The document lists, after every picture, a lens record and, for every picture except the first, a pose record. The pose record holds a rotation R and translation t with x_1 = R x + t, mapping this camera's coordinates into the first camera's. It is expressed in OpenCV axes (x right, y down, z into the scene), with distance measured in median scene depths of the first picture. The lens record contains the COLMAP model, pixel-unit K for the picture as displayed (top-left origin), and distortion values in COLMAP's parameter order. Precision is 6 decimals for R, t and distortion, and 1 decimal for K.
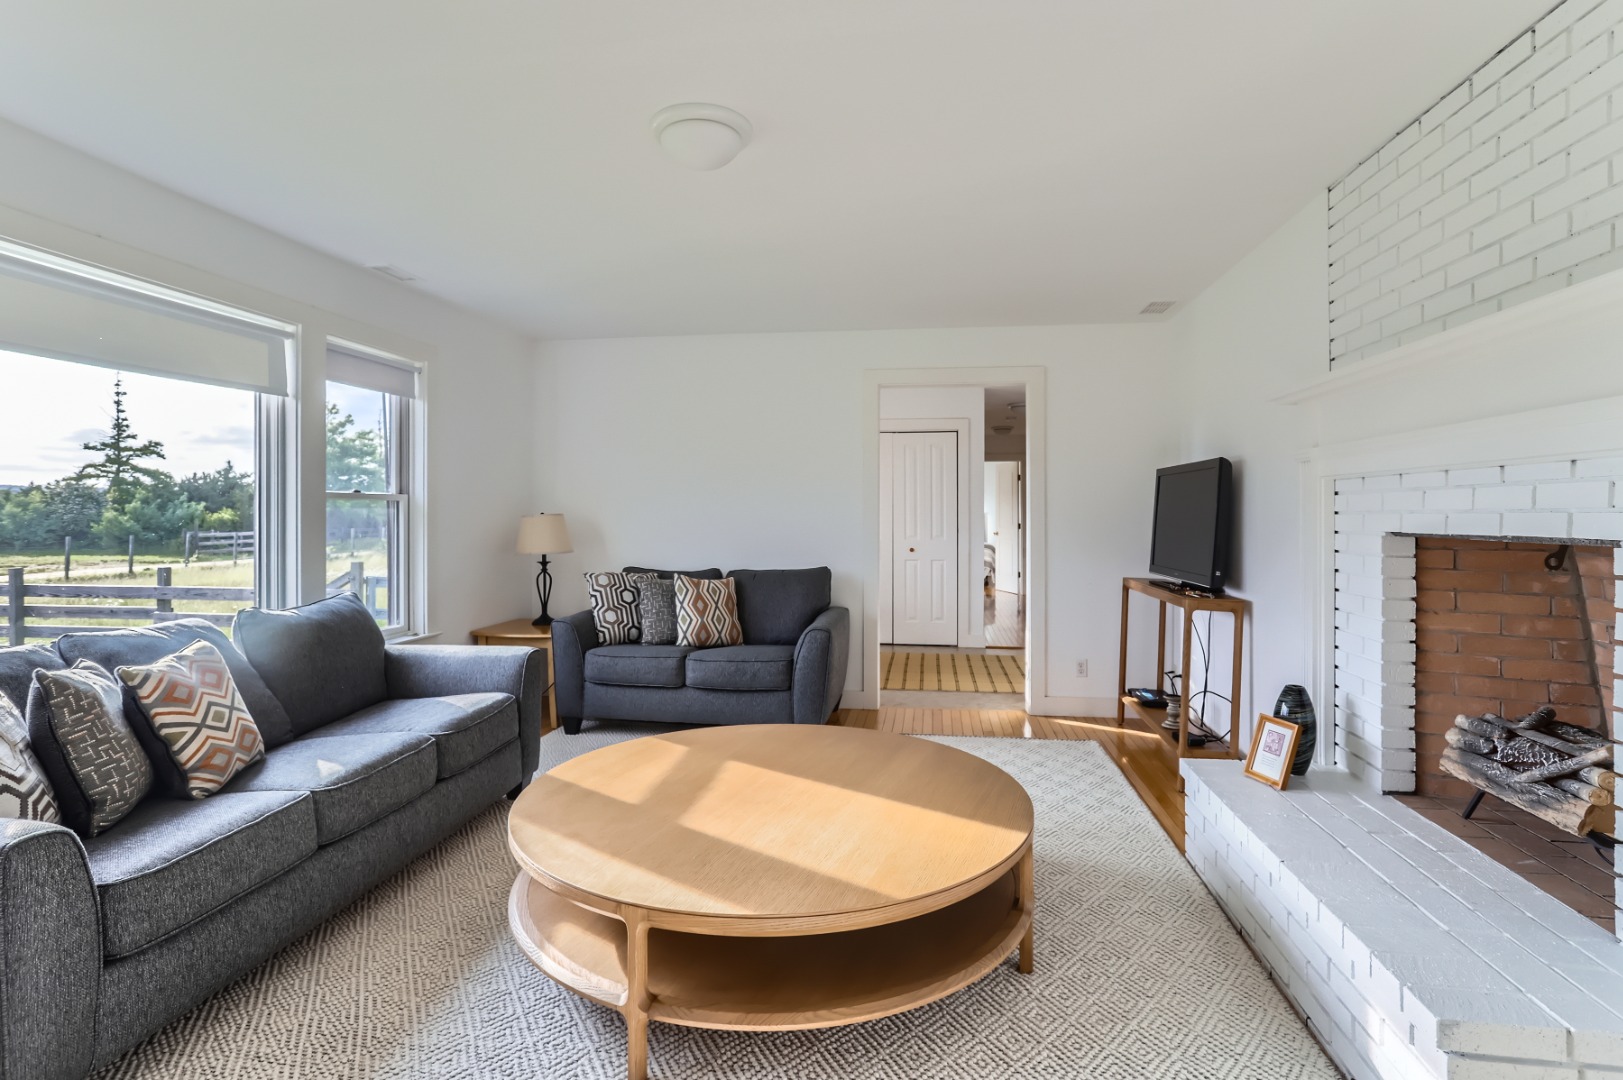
lens RADIAL K [[783.6, 0, 811.5], [0, 783.6, 540.0], [0, 0, 1]] dist [0.002031, 0.000478]
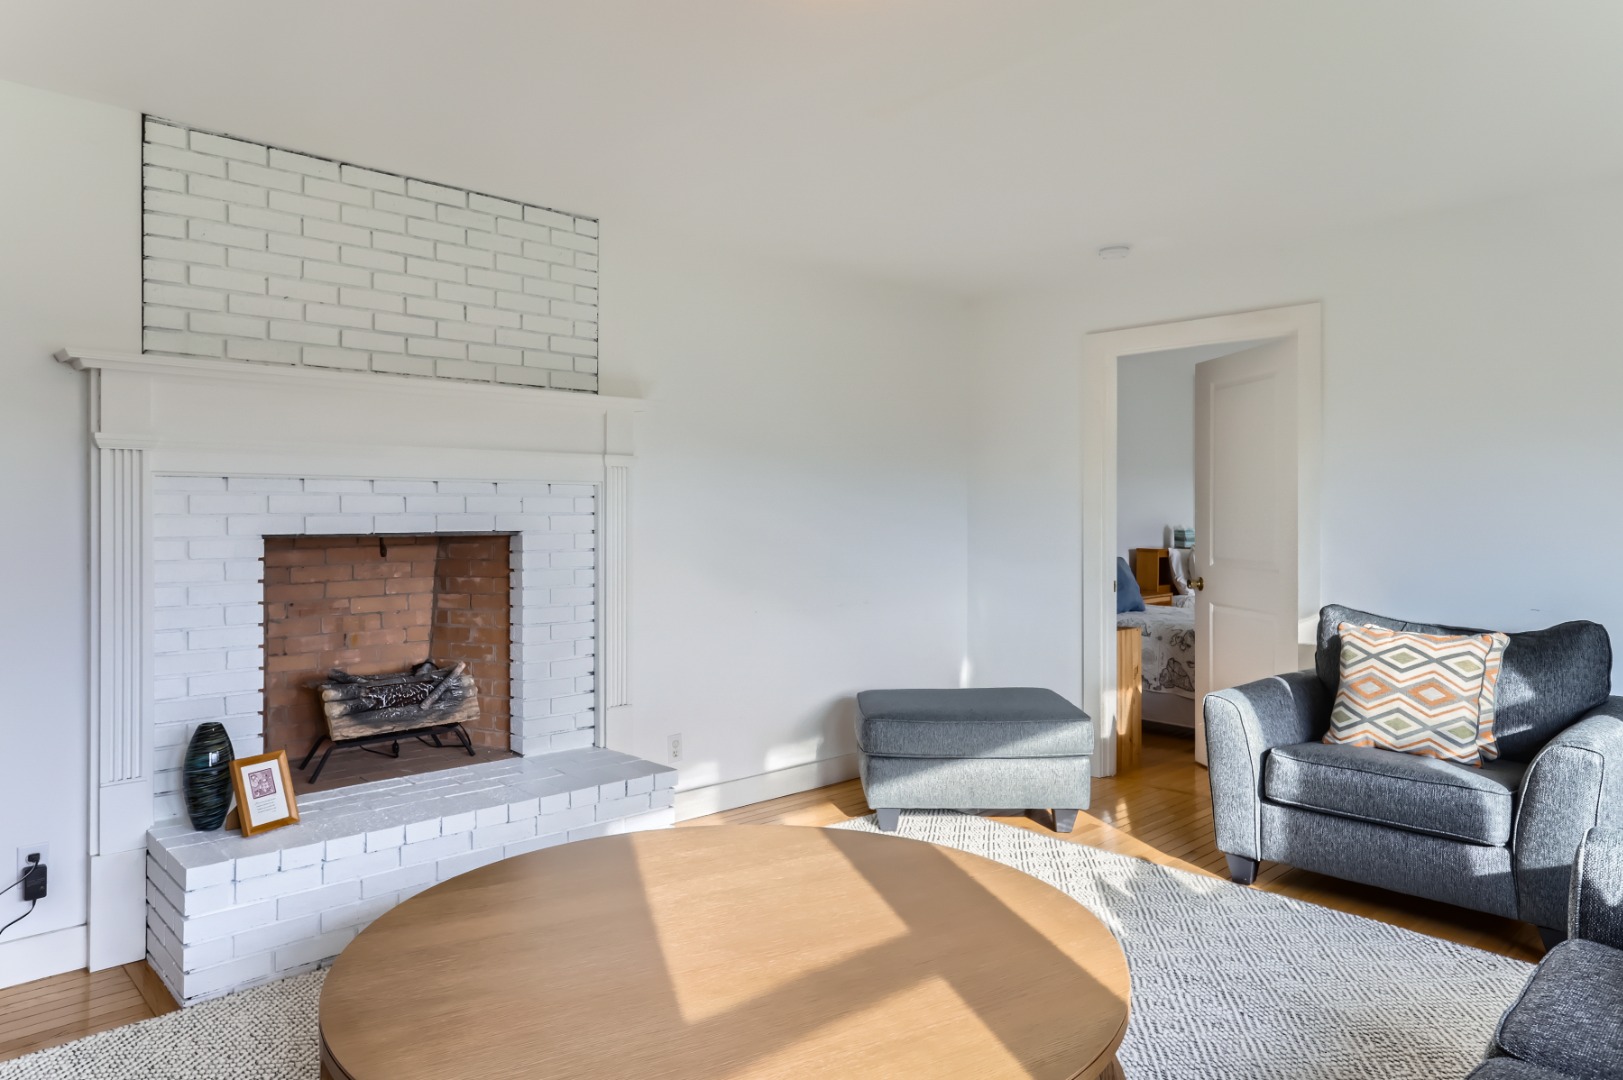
lens RADIAL K [[1036.4, 0, 811.5], [0, 1036.4, 540.0], [0, 0, 1]] dist [0.000395, 0.000070]
pose [[-0.800953, -0.017683, 0.598466, -0.670458], [0.006173, 0.999267, 0.037788, -0.054677], [-0.598696, 0.033961, -0.800256, 1.804936]]
